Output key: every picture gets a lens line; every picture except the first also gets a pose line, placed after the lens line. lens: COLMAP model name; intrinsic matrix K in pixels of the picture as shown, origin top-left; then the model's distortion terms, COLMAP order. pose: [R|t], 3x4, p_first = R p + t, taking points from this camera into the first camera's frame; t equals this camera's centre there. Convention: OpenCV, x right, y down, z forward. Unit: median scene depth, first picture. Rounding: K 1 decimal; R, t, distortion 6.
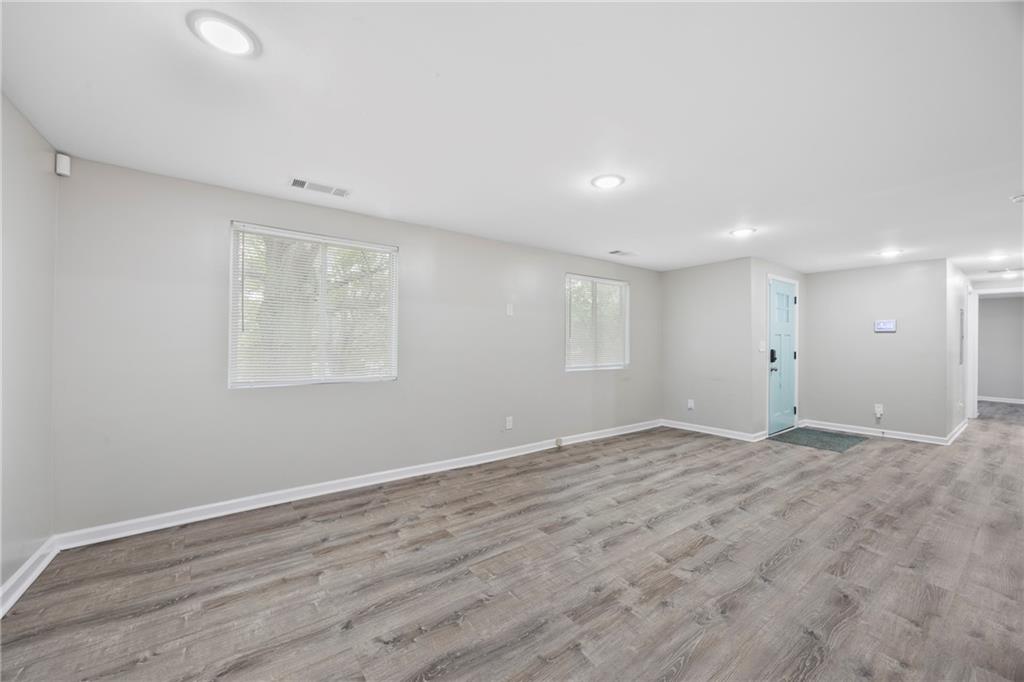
lens RADIAL K [[393.7, 0, 503.5], [0, 393.7, 340.0], [0, 0, 1]] dist [-0.003956, 0.000586]
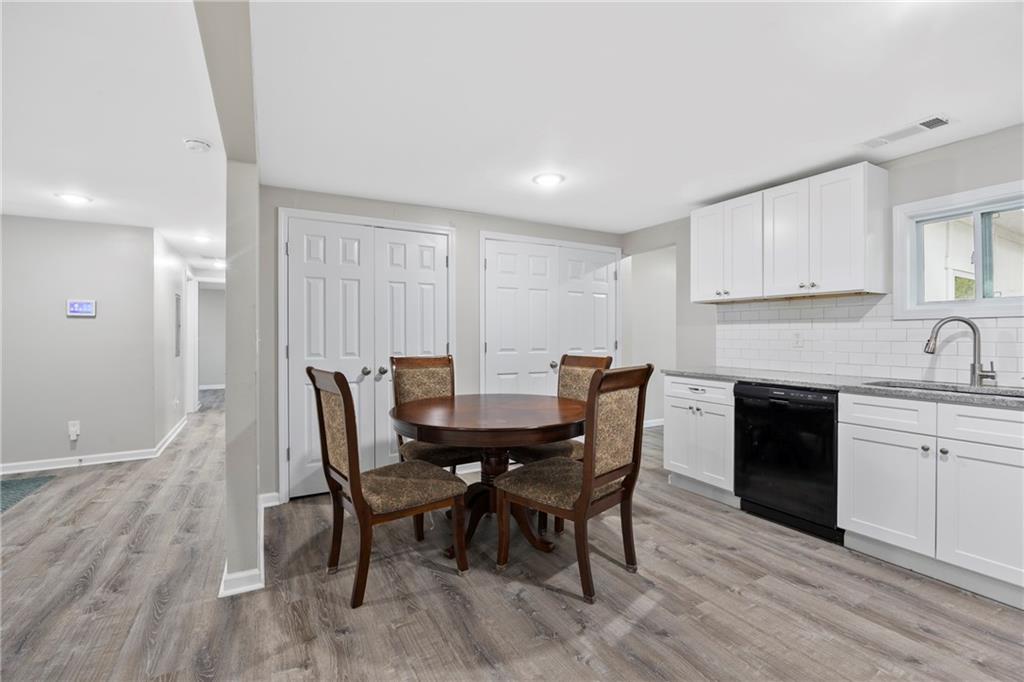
lens RADIAL K [[447.8, 0, 513.7], [0, 447.8, 336.8], [0, 0, 1]] dist [-0.016176, 0.000298]
pose [[0.110802, -0.011417, 0.993777, 0.445095], [-0.005309, 0.999913, 0.012079, 0.001284], [-0.993828, -0.006615, 0.110731, 0.231959]]
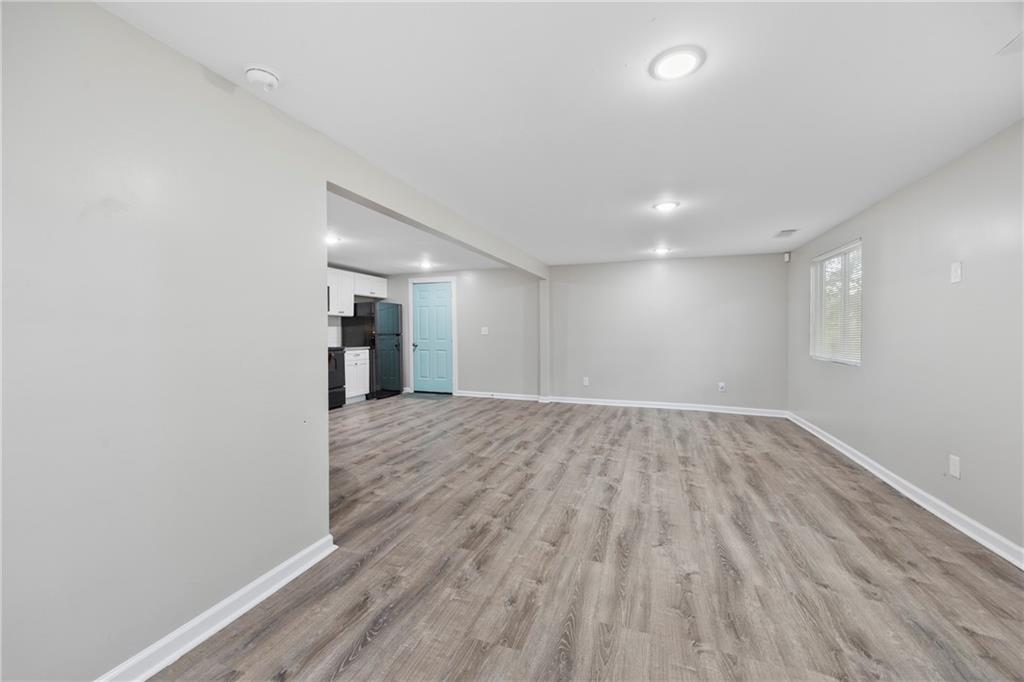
lens RADIAL K [[393.7, 0, 505.5], [0, 393.7, 335.9], [0, 0, 1]] dist [-0.003956, 0.000586]
pose [[-0.832603, 0.003423, -0.553860, 1.178467], [0.002560, 0.999994, 0.002331, 0.020058], [0.553865, 0.000523, -0.832607, 1.478890]]
